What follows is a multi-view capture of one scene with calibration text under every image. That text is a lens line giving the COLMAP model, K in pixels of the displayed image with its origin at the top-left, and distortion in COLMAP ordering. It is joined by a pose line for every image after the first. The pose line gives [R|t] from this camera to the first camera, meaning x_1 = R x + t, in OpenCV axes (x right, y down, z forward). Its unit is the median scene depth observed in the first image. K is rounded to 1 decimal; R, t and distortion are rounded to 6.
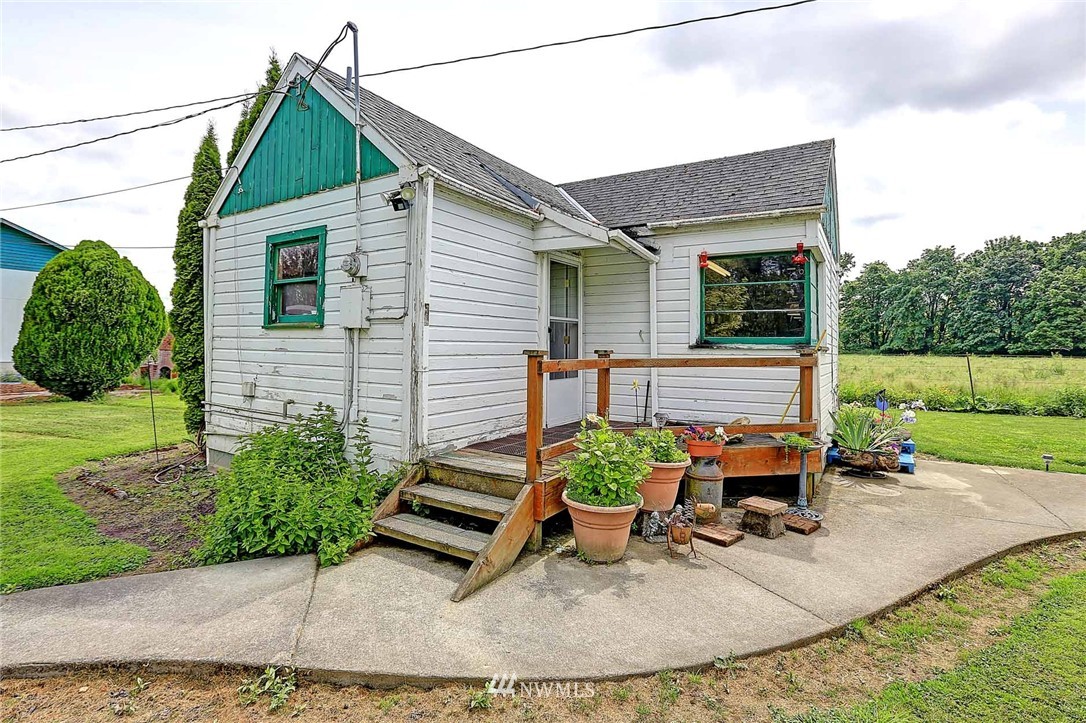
lens RADIAL K [[504.6, 0, 532.7], [0, 504.6, 335.8], [0, 0, 1]] dist [-0.010520, 0.005056]
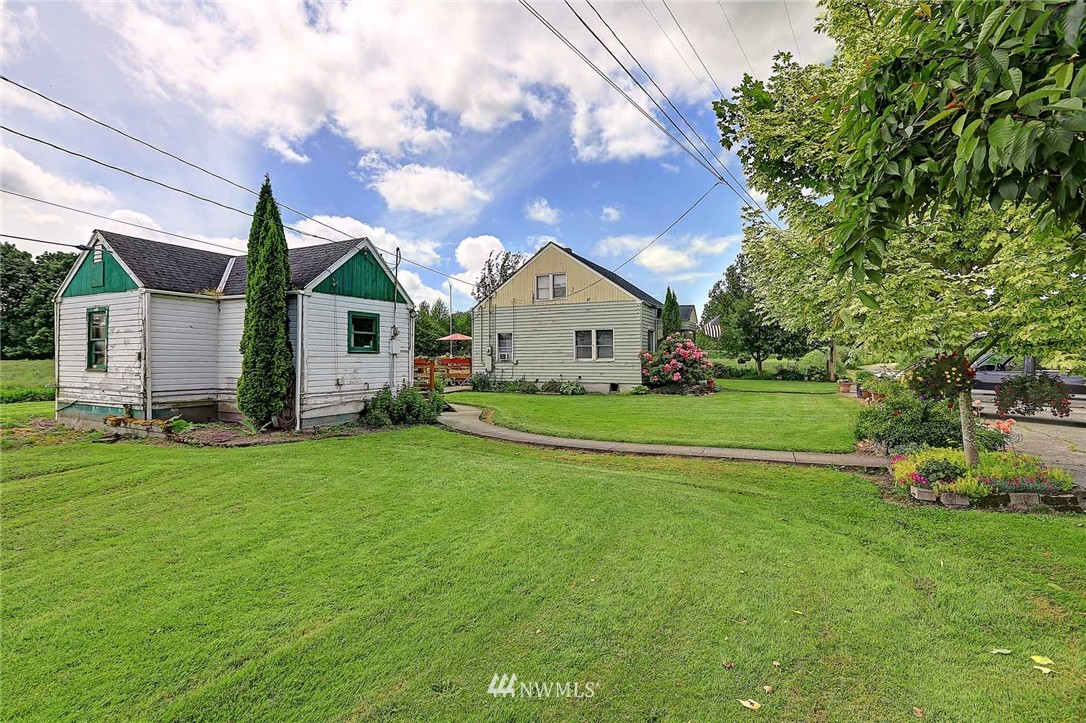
lens RADIAL K [[504.6, 0, 543.1], [0, 504.6, 361.1], [0, 0, 1]] dist [-0.010520, 0.005056]
pose [[-0.124997, -0.021638, 0.991921, -2.623112], [-0.025970, 0.999491, 0.018531, -0.038693], [-0.991817, -0.023444, -0.125496, 0.401261]]
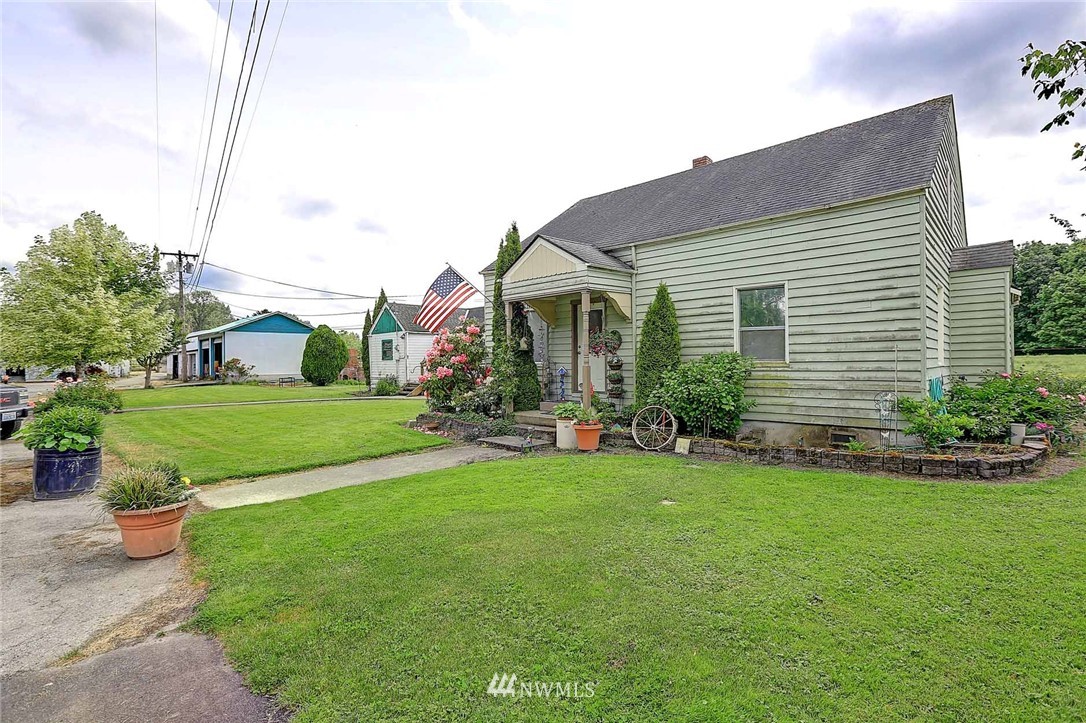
lens RADIAL K [[504.6, 0, 543.8], [0, 504.6, 360.8], [0, 0, 1]] dist [-0.010520, 0.005056]
pose [[0.979449, -0.029631, -0.199505, 1.752303], [0.034536, 0.999180, 0.021149, -0.049763], [0.198715, -0.027605, 0.979668, -3.078485]]
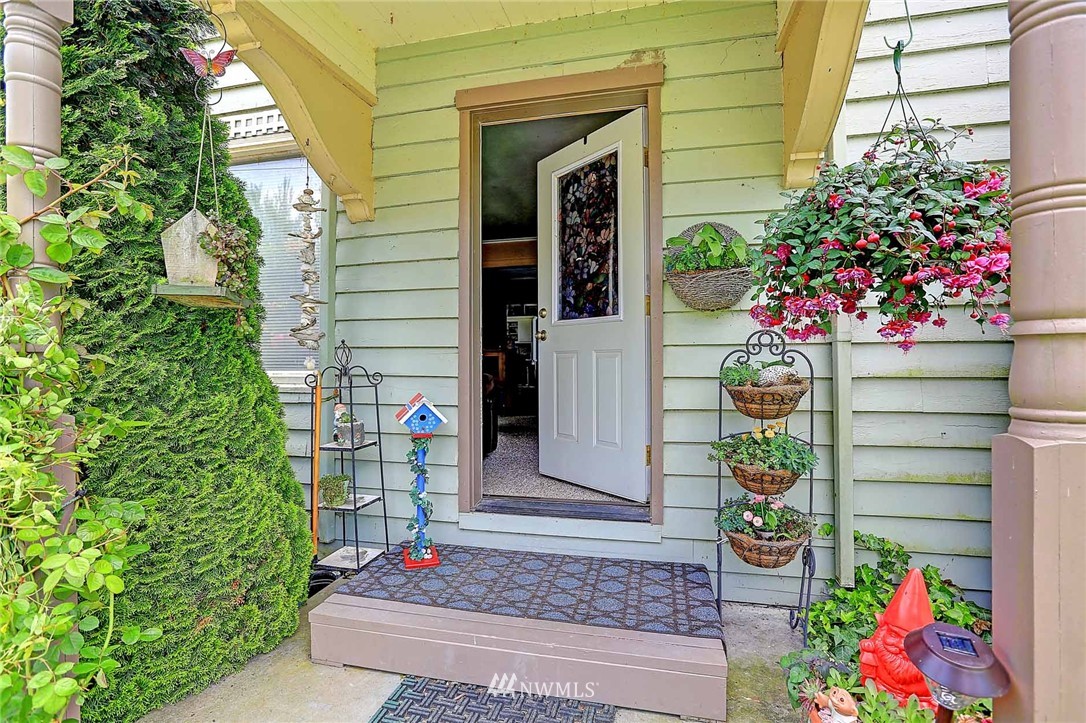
lens RADIAL K [[504.6, 0, 545.3], [0, 504.6, 358.5], [0, 0, 1]] dist [-0.010520, 0.005056]
pose [[0.946275, -0.026348, 0.322289, 1.376052], [0.016681, 0.999325, 0.032720, -0.022286], [-0.322933, -0.025586, 0.946076, -1.464889]]
